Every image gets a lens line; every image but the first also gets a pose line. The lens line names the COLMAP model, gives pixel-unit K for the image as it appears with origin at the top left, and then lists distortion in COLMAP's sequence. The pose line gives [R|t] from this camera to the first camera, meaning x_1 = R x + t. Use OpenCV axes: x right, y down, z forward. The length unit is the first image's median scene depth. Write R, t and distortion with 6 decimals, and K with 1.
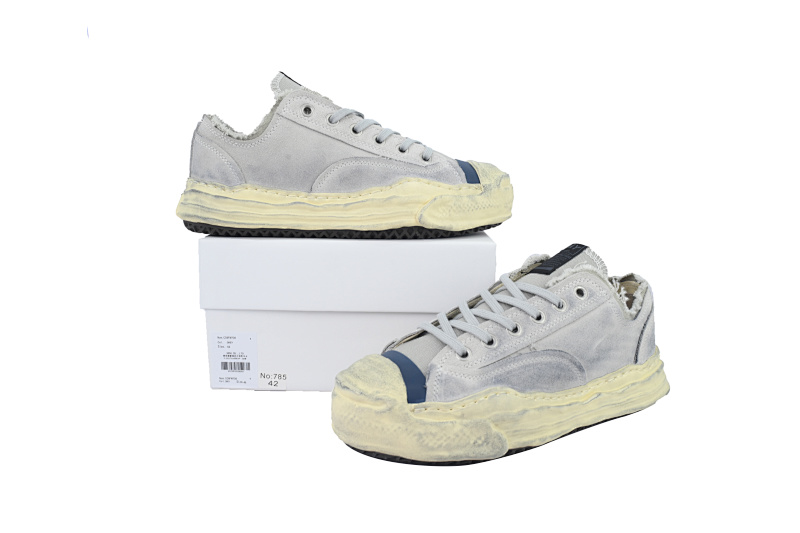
lens RADIAL K [[610.8, 0, 399.7], [0, 610.8, 263.9], [0, 0, 1]] dist [-0.001904, 0.000352]
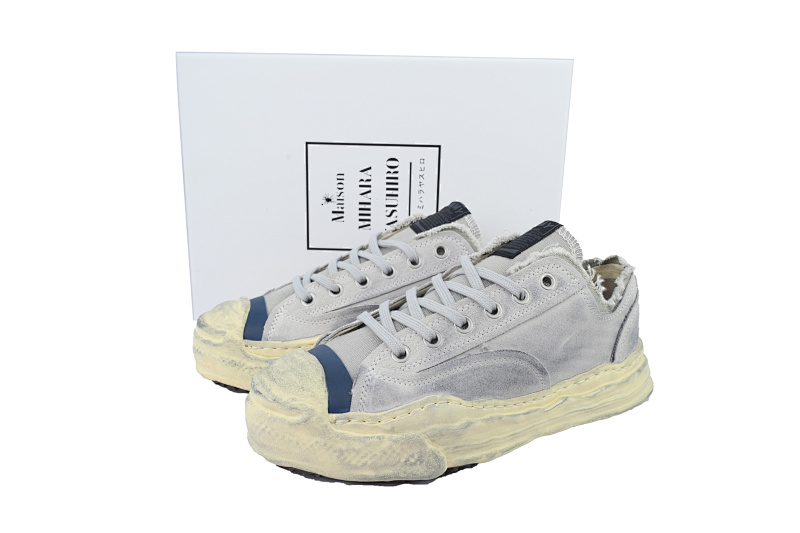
lens RADIAL K [[610.8, 0, 403.7], [0, 610.8, 264.5], [0, 0, 1]] dist [-0.001904, 0.000352]
pose [[0.999492, 0.017534, -0.026609, 0.125253], [-0.015282, 0.996466, 0.082600, -0.045230], [0.027964, -0.082152, 0.996227, 0.161430]]
